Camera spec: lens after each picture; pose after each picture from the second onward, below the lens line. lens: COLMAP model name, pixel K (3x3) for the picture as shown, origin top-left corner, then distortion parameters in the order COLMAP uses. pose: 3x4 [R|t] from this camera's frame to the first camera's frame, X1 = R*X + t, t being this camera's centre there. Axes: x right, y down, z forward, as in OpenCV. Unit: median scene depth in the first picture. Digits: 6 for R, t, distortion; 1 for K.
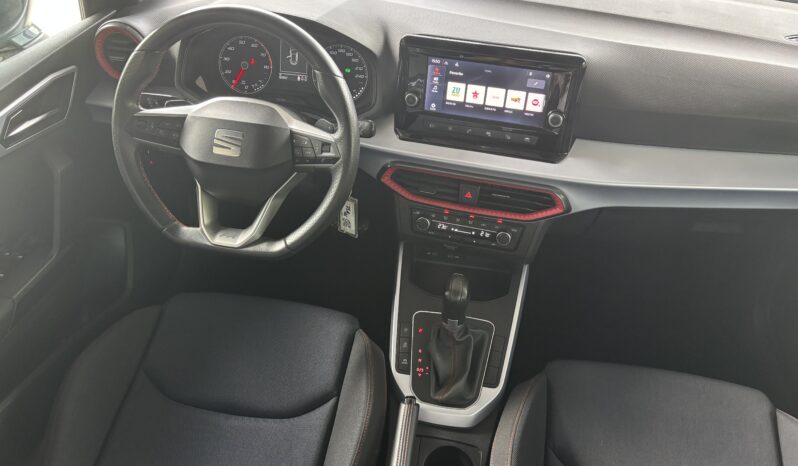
lens RADIAL K [[601.4, 0, 401.3], [0, 601.4, 234.3], [0, 0, 1]] dist [0.042072, -0.039122]
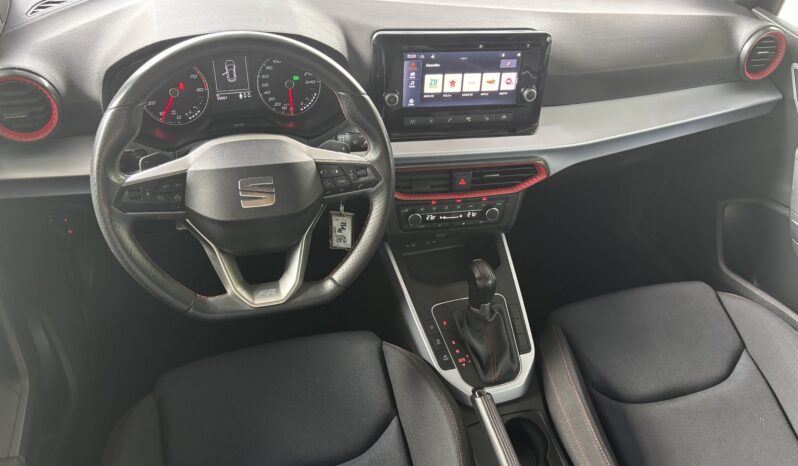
lens RADIAL K [[601.4, 0, 399.8], [0, 601.4, 233.5], [0, 0, 1]] dist [0.042072, -0.039122]
pose [[0.888046, -0.266867, 0.374374, -0.396850], [0.237078, 0.963488, 0.124440, -0.136953], [-0.393914, -0.021753, 0.918890, 0.108874]]
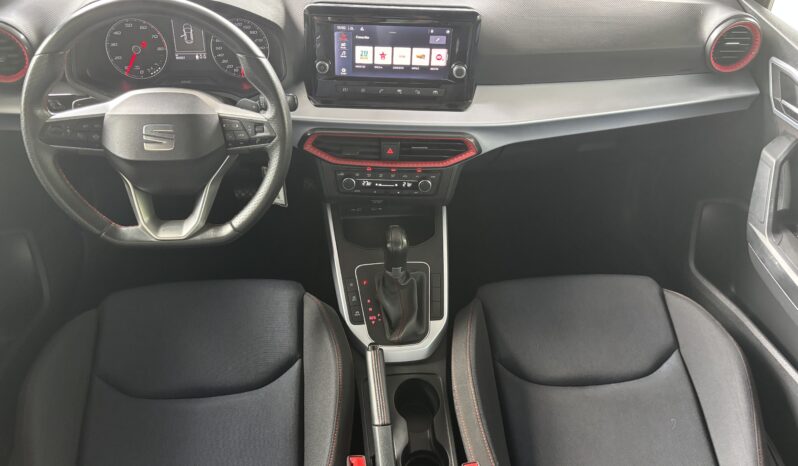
lens RADIAL K [[601.4, 0, 393.5], [0, 601.4, 231.4], [0, 0, 1]] dist [0.042072, -0.039122]
pose [[0.963281, -0.176801, 0.202067, -0.127455], [0.157022, 0.981431, 0.110170, -0.043353], [-0.217793, -0.074395, 0.973155, -0.056003]]
